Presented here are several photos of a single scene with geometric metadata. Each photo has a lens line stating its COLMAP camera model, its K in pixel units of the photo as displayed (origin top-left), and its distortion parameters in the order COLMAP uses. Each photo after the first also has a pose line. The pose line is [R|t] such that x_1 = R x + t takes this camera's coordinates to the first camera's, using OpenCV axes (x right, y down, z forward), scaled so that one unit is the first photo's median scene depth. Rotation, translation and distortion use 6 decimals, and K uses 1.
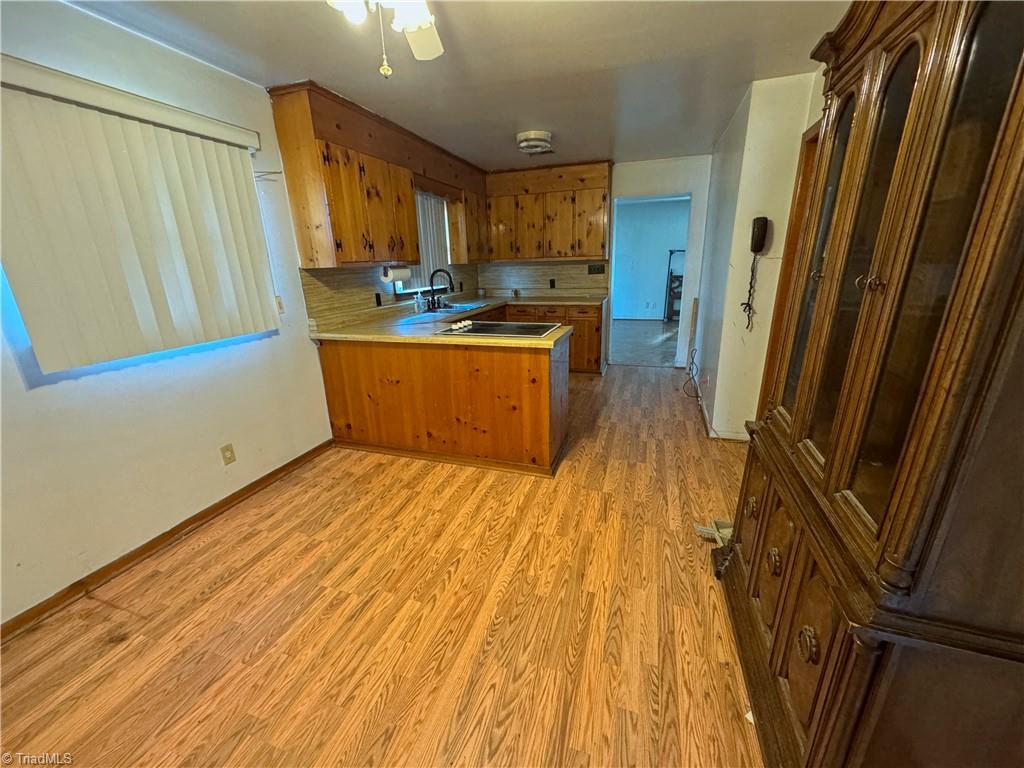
lens RADIAL K [[408.5, 0, 508.6], [0, 408.5, 387.3], [0, 0, 1]] dist [-0.001496, -0.000486]
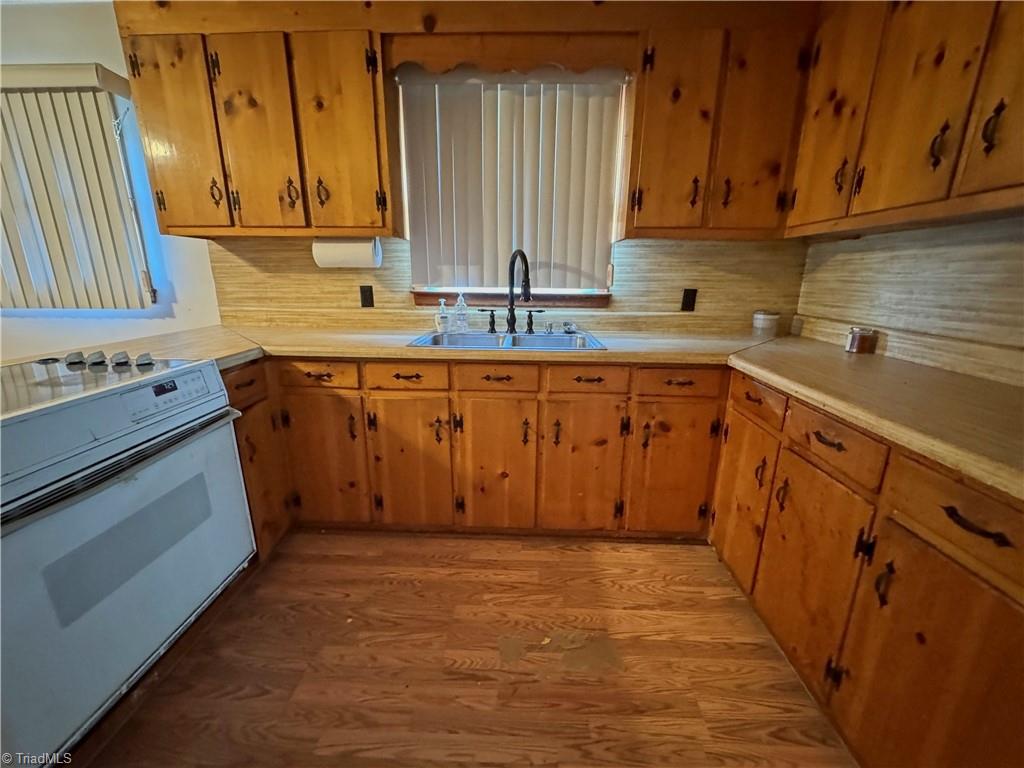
lens RADIAL K [[408.5, 0, 509.3], [0, 408.5, 386.8], [0, 0, 1]] dist [-0.001496, -0.000486]
pose [[0.283776, 0.282689, -0.916274, 0.437643], [-0.298486, 0.934124, 0.195752, -0.356117], [0.911250, 0.217945, 0.349461, 1.324570]]
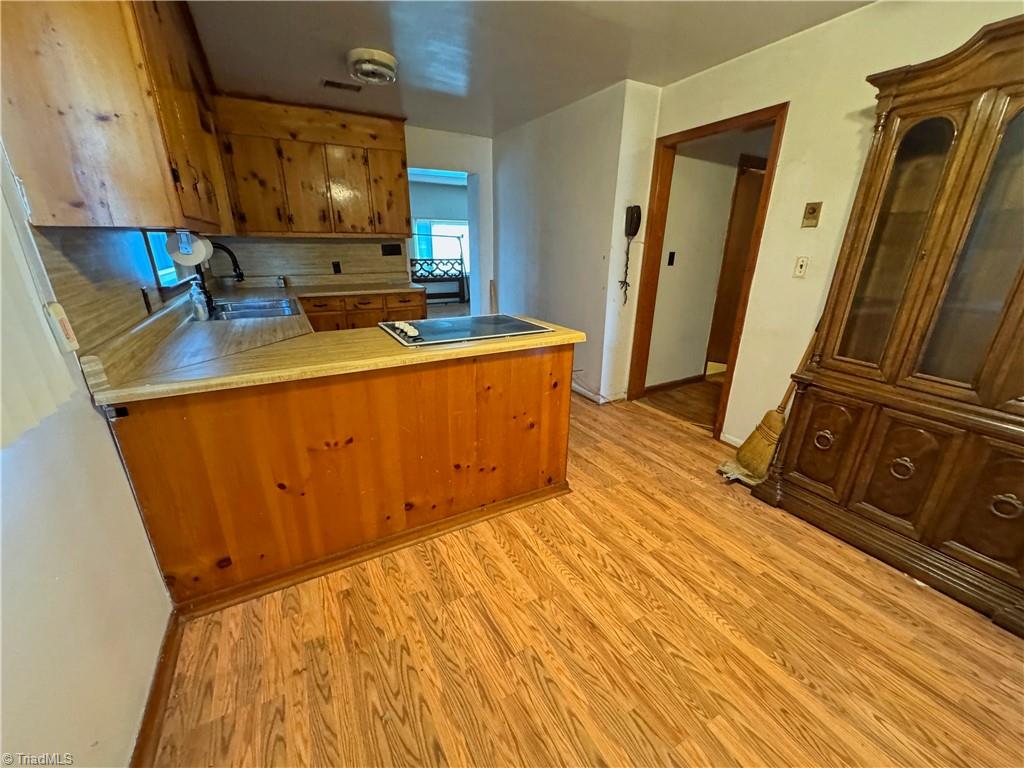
lens RADIAL K [[408.5, 0, 510.1], [0, 408.5, 387.8], [0, 0, 1]] dist [-0.001496, -0.000486]
pose [[0.670052, -0.217322, 0.709790, -0.523787], [0.192631, 0.974334, 0.116473, -0.111847], [-0.716884, 0.058685, 0.694718, 0.459796]]
